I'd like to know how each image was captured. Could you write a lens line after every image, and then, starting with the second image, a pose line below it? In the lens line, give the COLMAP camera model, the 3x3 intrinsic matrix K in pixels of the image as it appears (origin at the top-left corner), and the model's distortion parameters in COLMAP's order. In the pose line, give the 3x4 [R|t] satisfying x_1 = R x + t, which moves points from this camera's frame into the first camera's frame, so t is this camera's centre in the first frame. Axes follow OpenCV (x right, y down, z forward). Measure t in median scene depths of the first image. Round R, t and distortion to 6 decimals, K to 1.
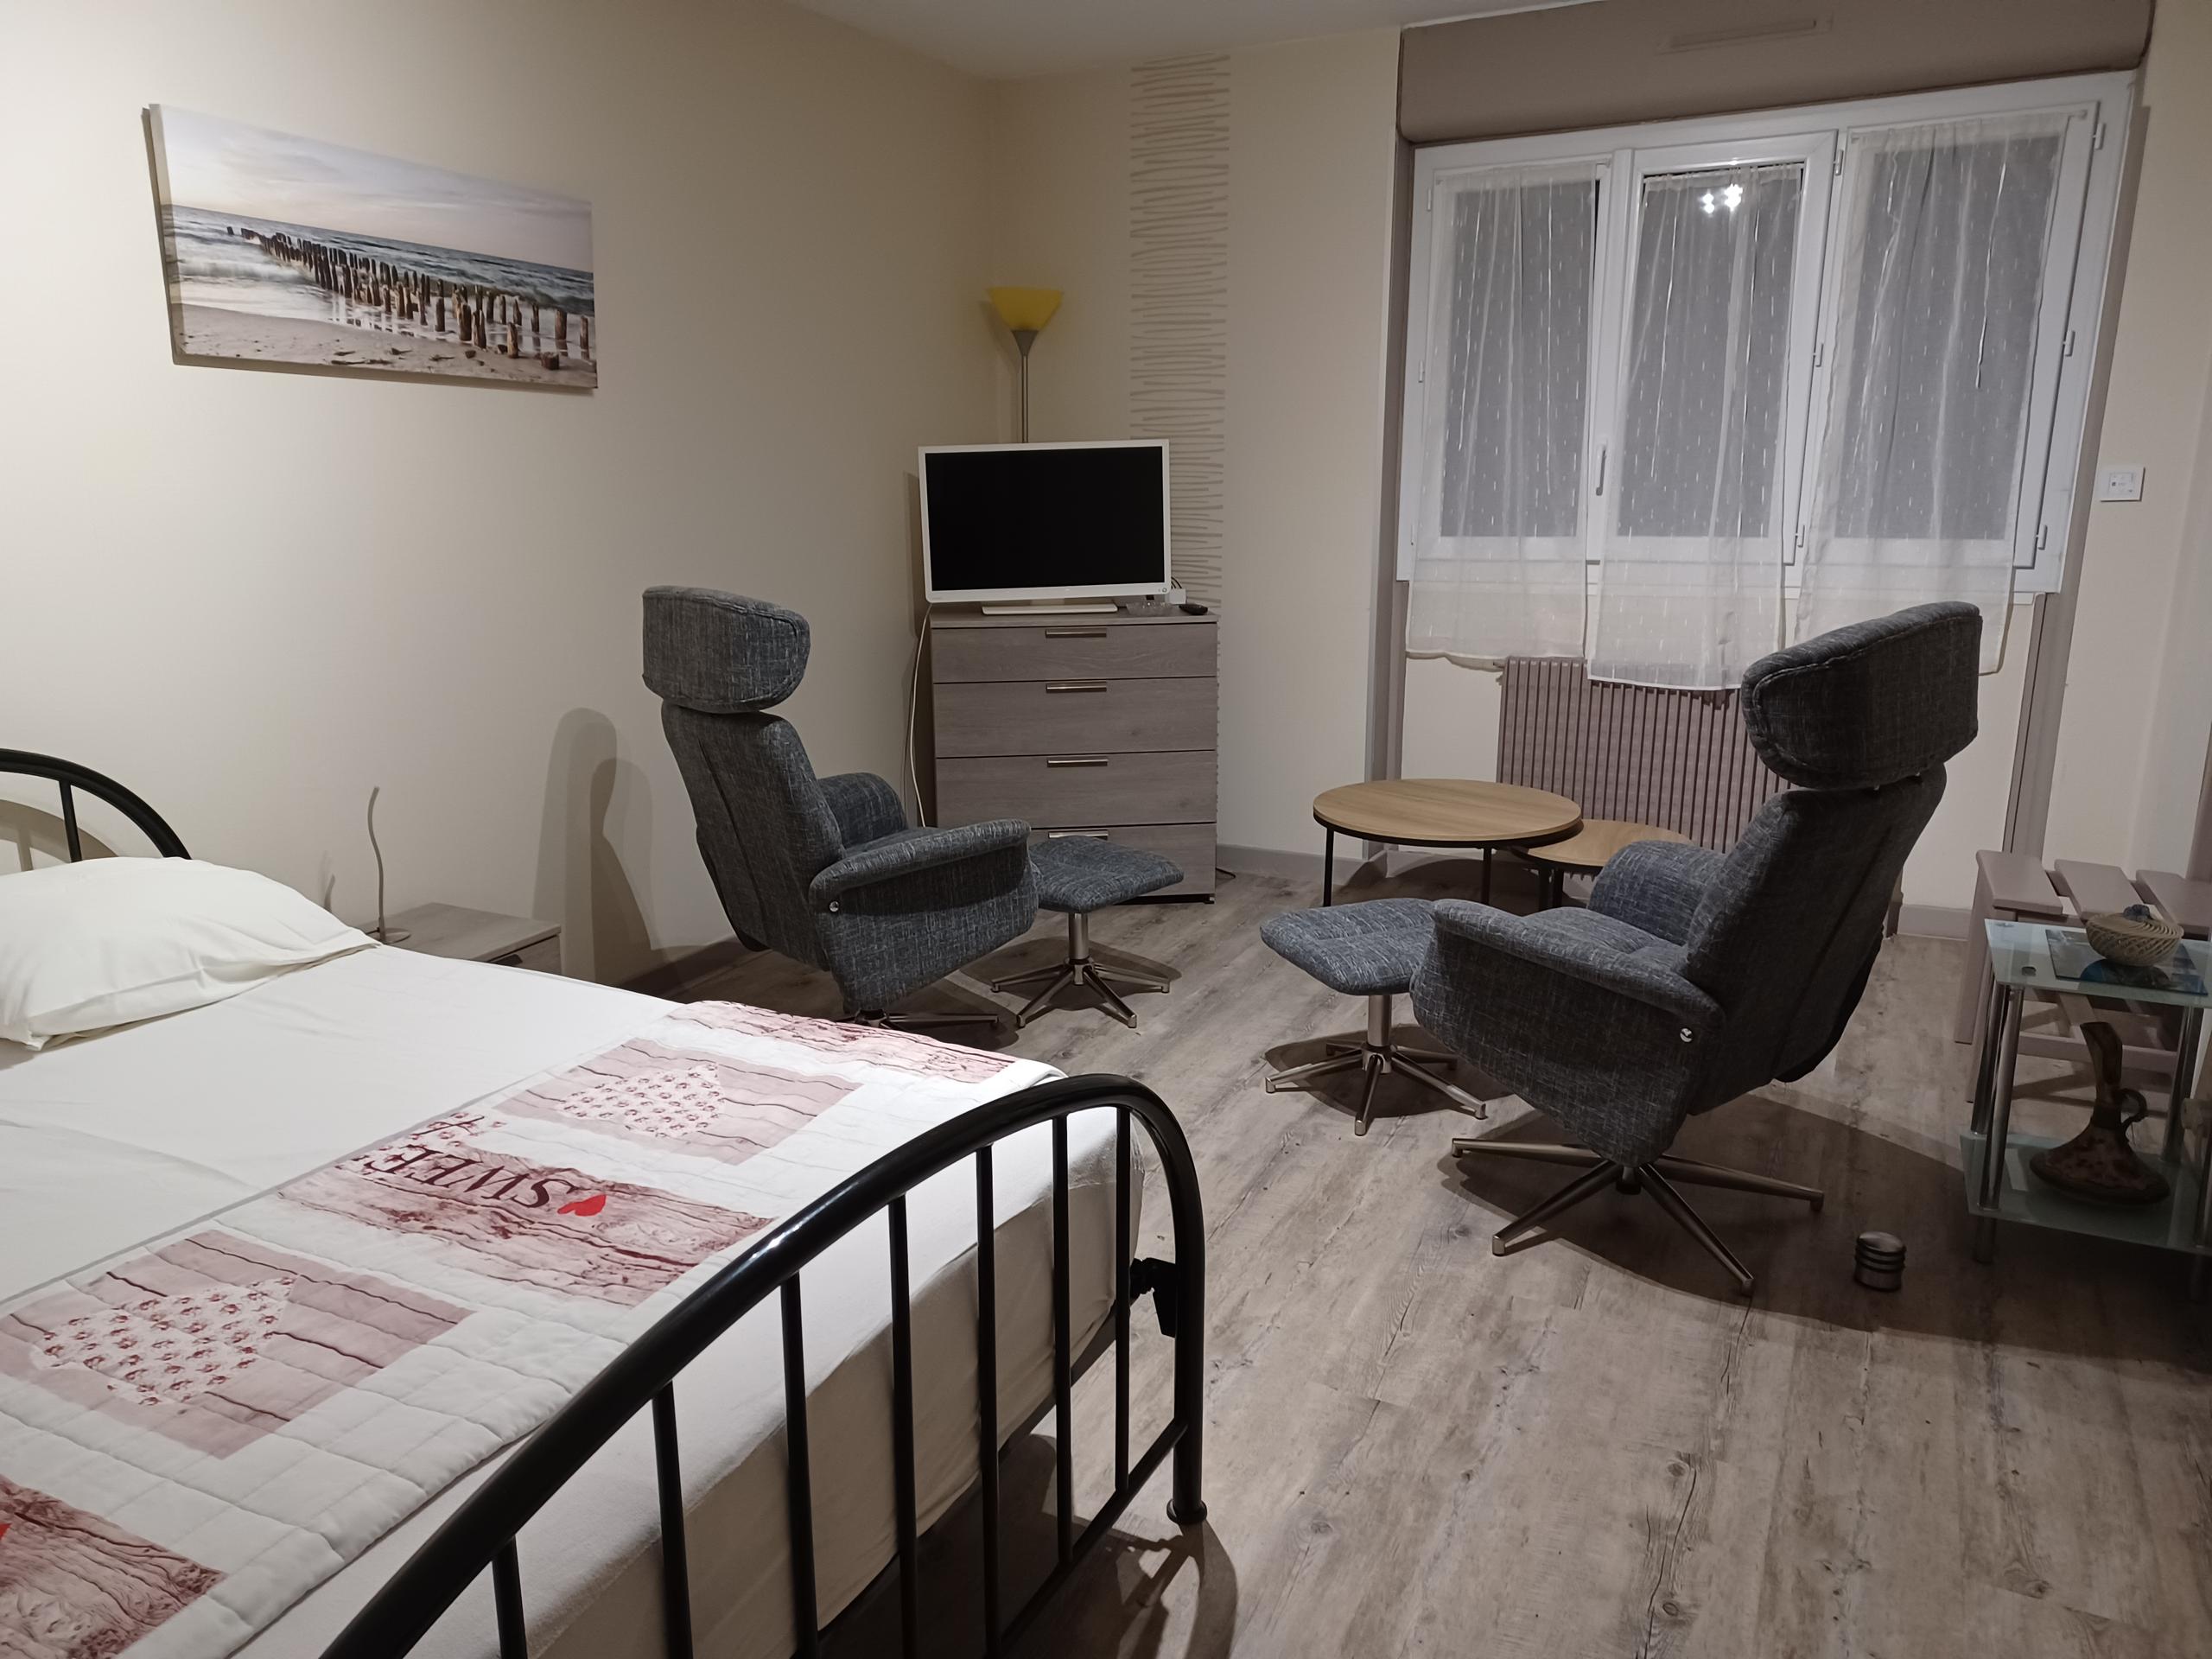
lens RADIAL K [[1577.0, 0, 1108.3], [0, 1577.0, 841.1], [0, 0, 1]] dist [0.012049, 0.004805]
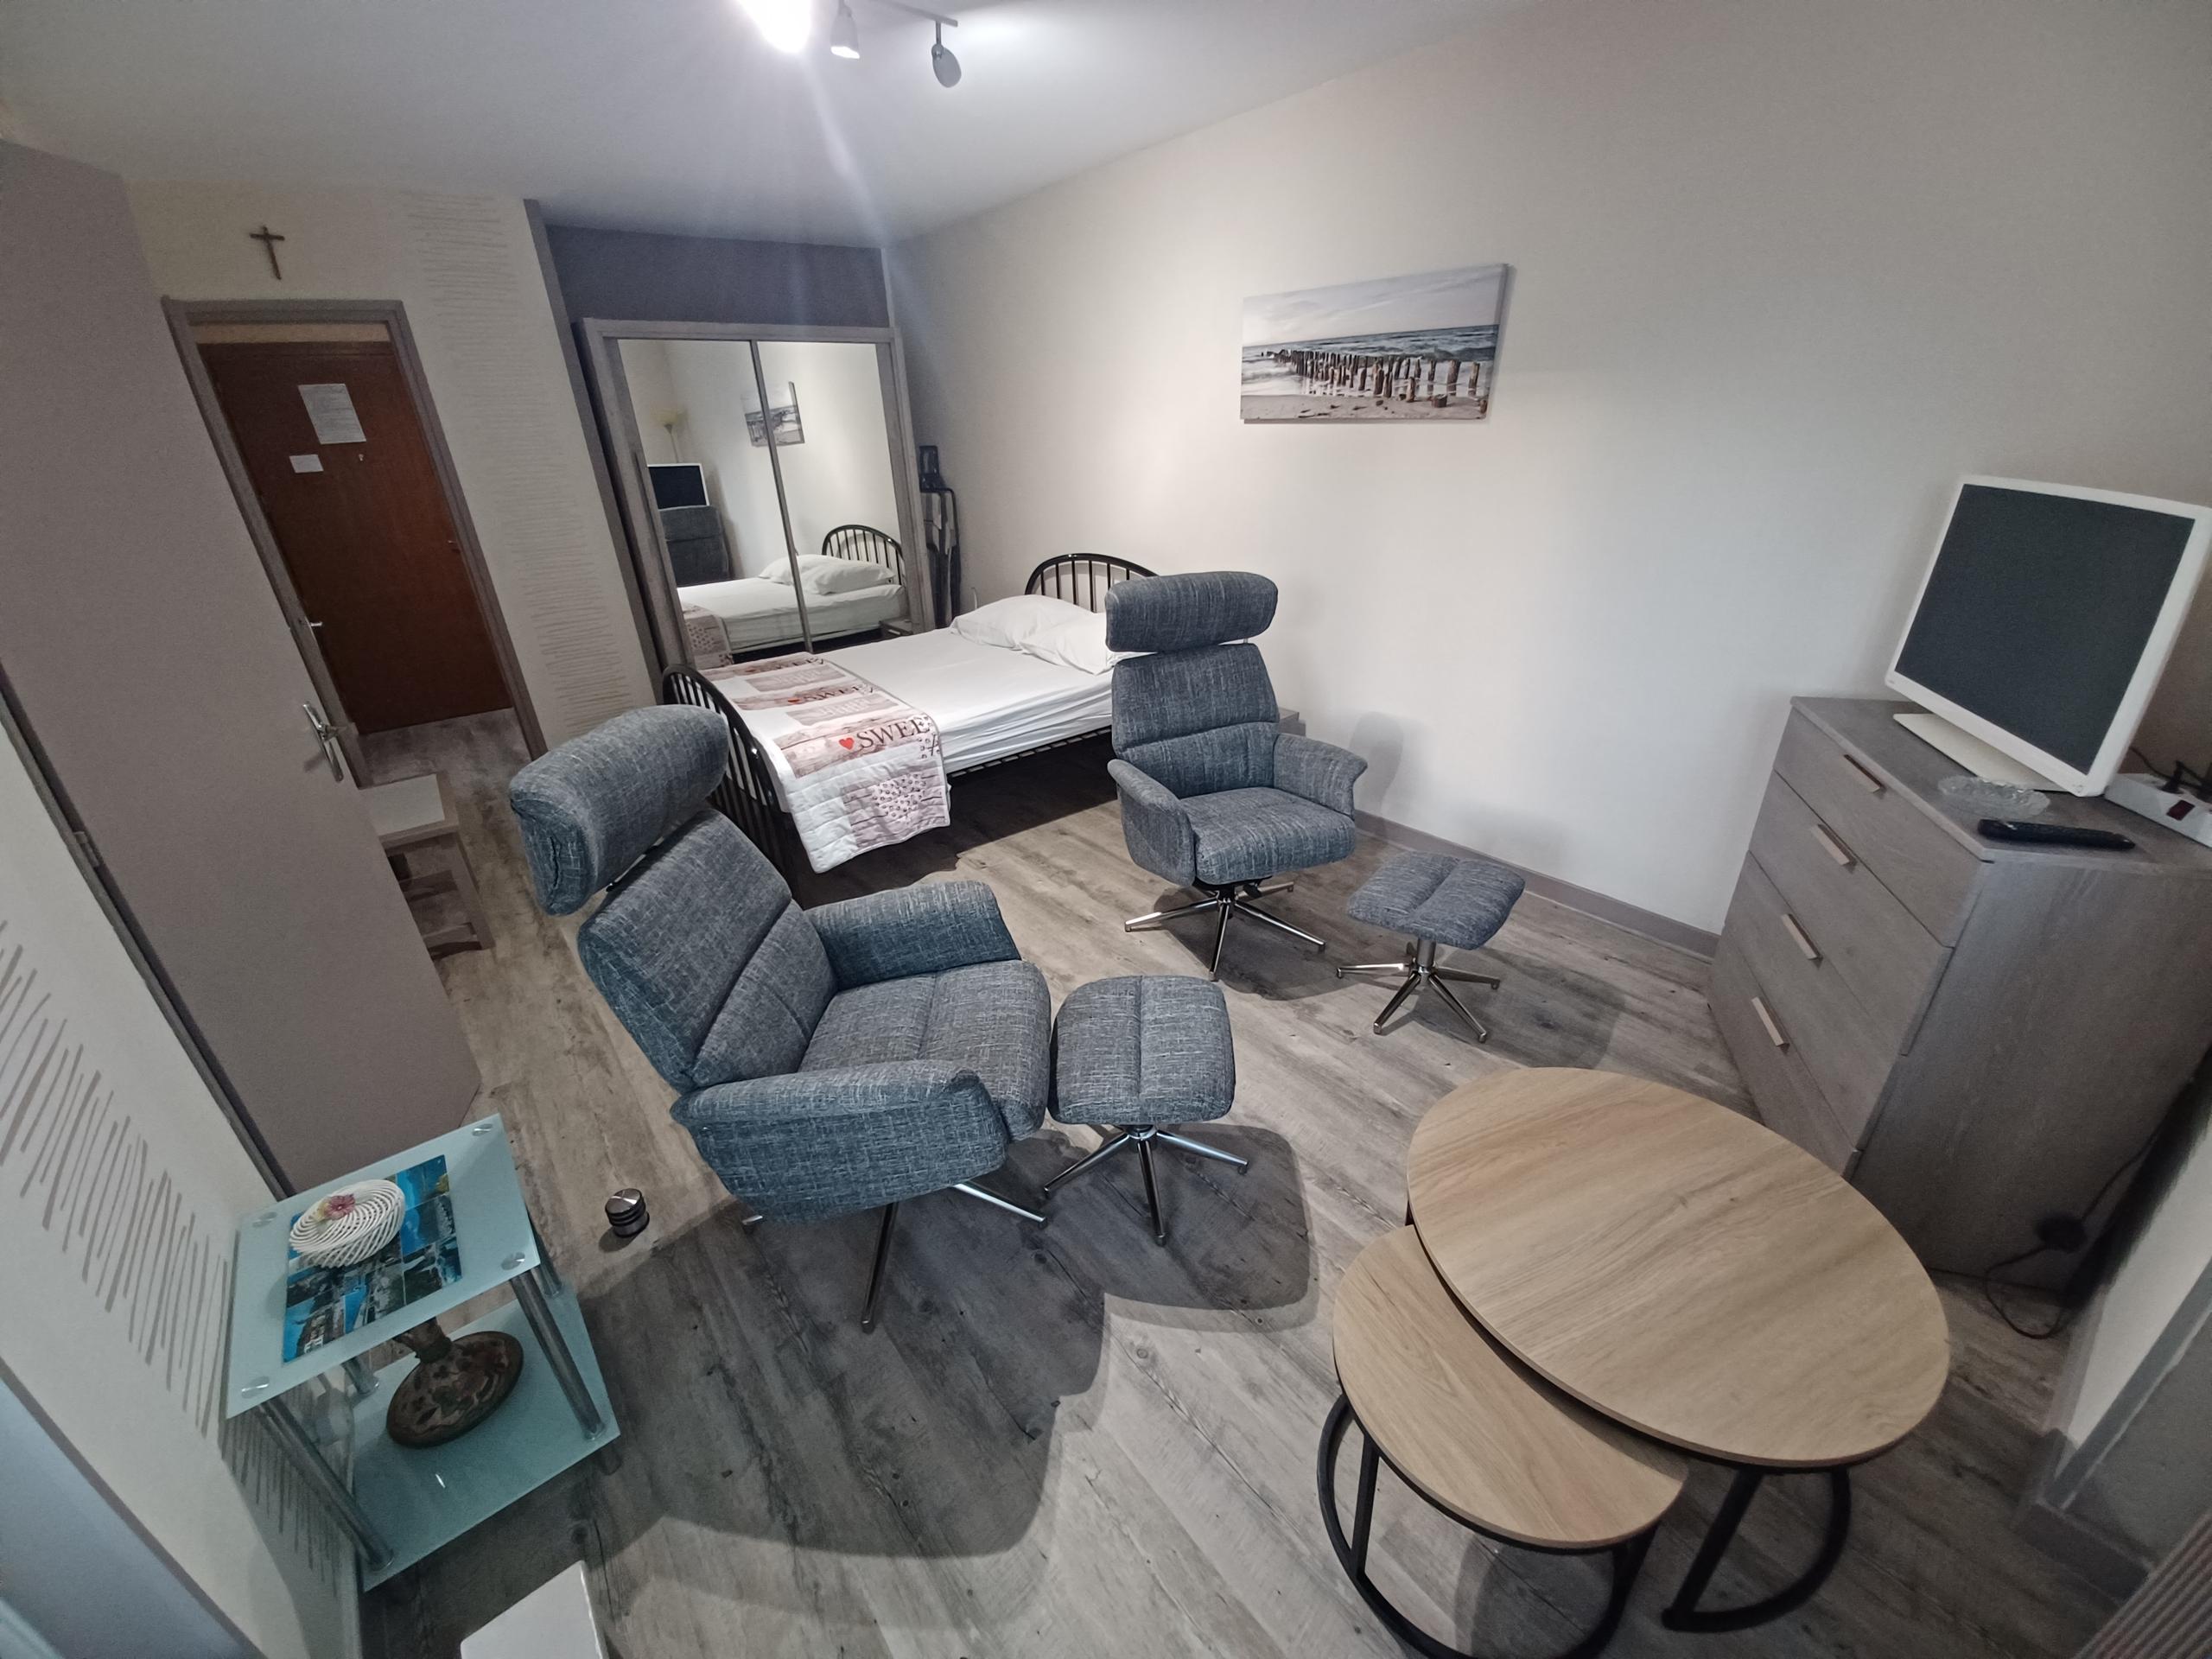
lens RADIAL K [[884.0, 0, 1108.4], [0, 884.0, 820.1], [0, 0, 1]] dist [-0.019810, -0.000541]
pose [[-0.408835, 0.401125, -0.819727, 0.600144], [-0.168535, 0.849590, 0.499793, -0.352807], [0.896911, 0.342486, -0.279738, 1.166462]]
